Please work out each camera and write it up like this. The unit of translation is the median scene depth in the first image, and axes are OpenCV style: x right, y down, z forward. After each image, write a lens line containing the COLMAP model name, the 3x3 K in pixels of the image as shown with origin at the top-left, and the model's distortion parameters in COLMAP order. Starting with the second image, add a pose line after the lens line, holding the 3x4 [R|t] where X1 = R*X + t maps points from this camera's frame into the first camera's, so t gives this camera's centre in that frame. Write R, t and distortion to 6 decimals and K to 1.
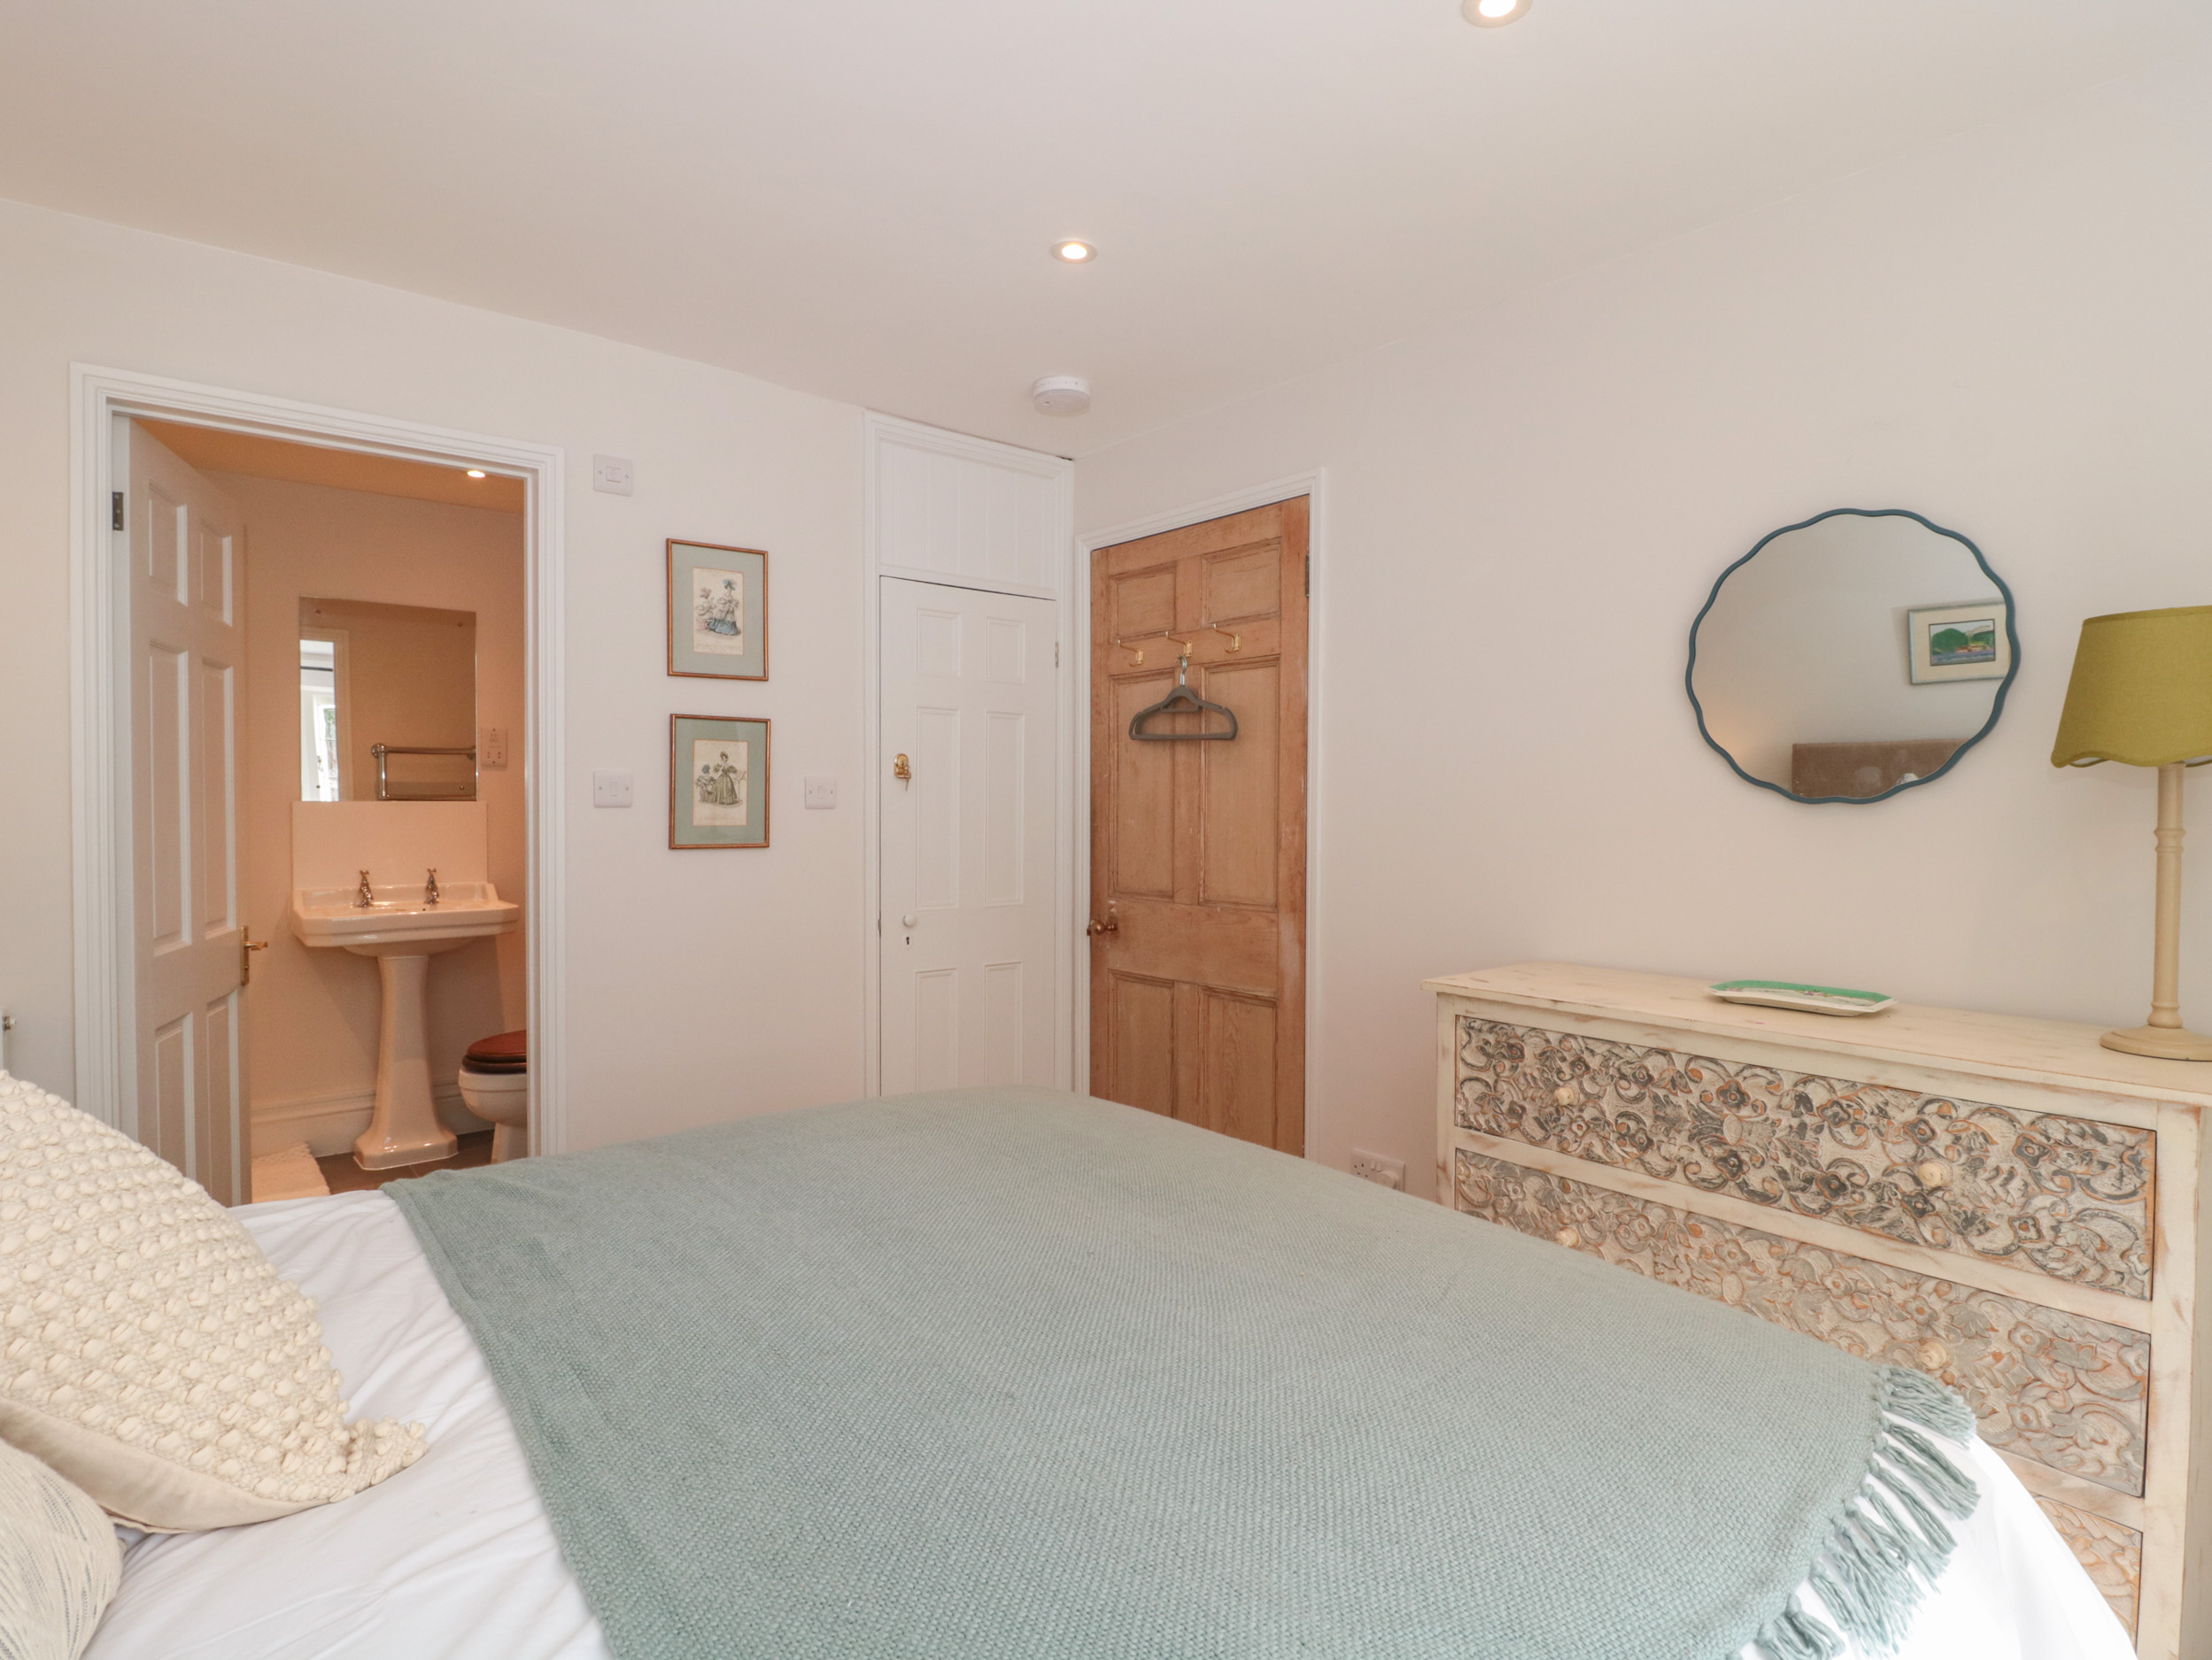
lens RADIAL K [[1164.5, 0, 1097.1], [0, 1164.5, 823.0], [0, 0, 1]] dist [0.000168, -0.008752]
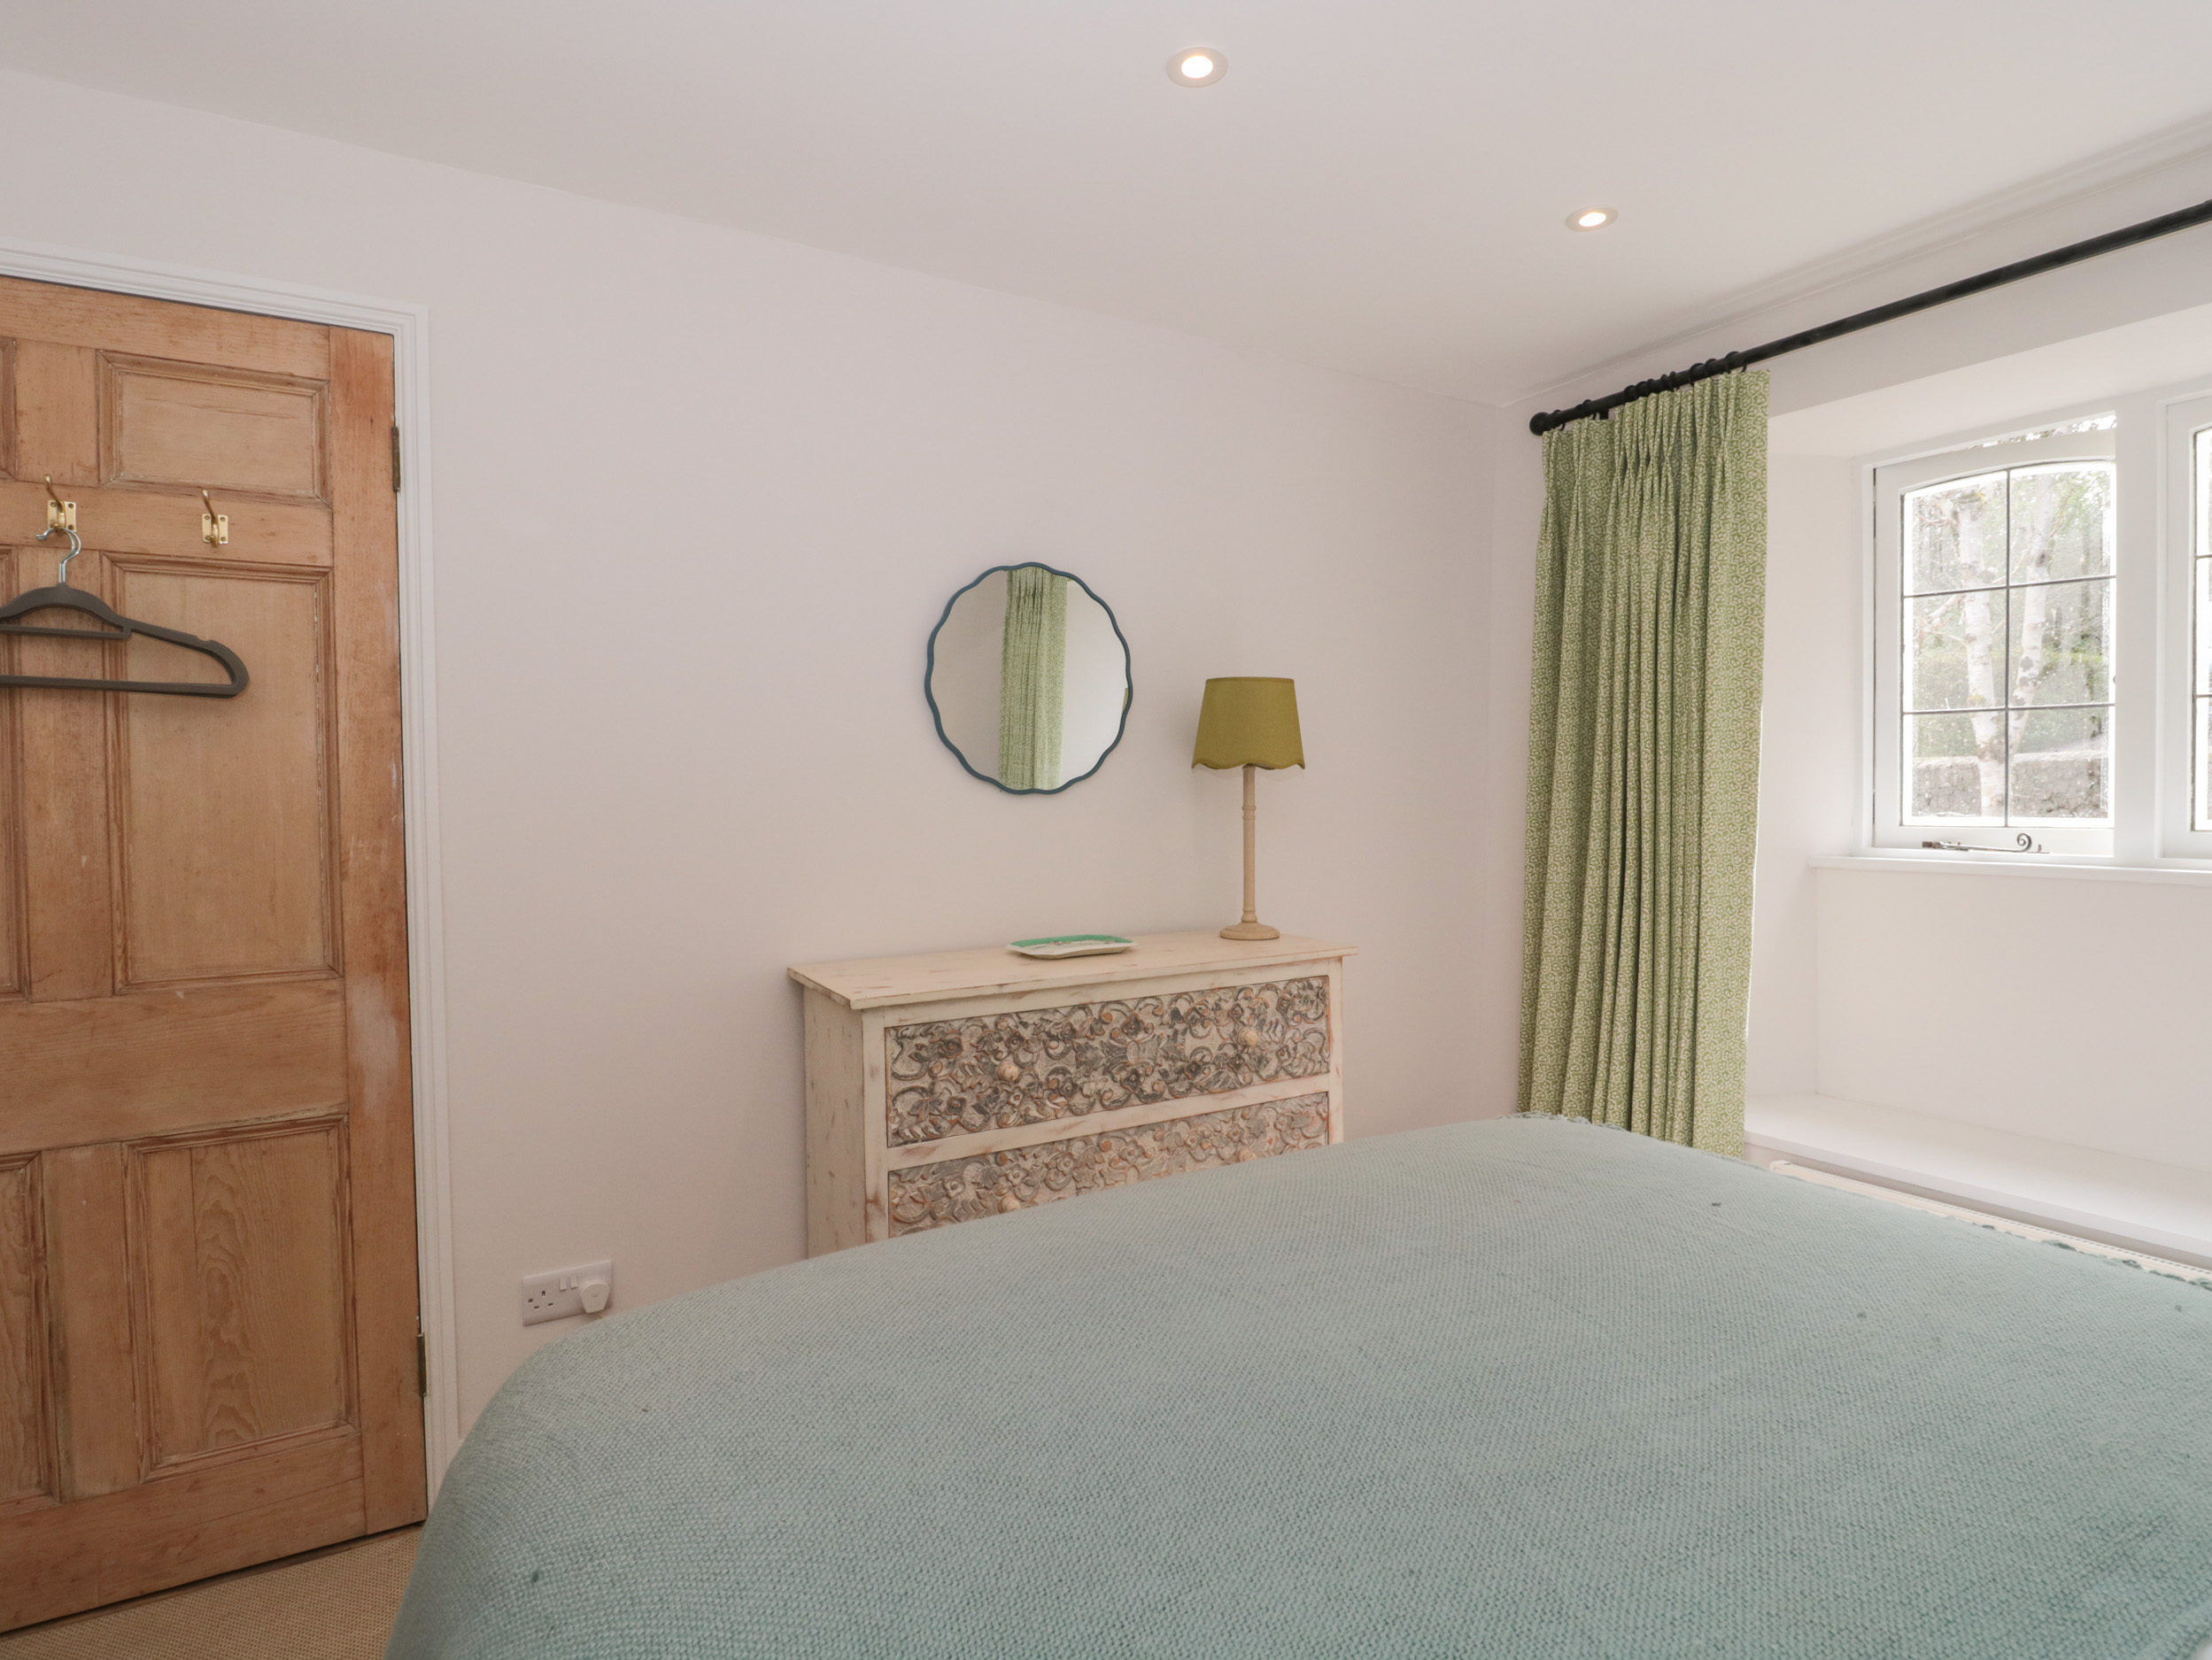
lens RADIAL K [[1164.5, 0, 1097.1], [0, 1164.5, 823.0], [0, 0, 1]] dist [0.000168, -0.008752]
pose [[0.139467, -0.031769, 0.989717, -0.630381], [0.029339, 0.999179, 0.027938, -0.019057], [-0.989792, 0.025141, 0.140285, 0.773705]]
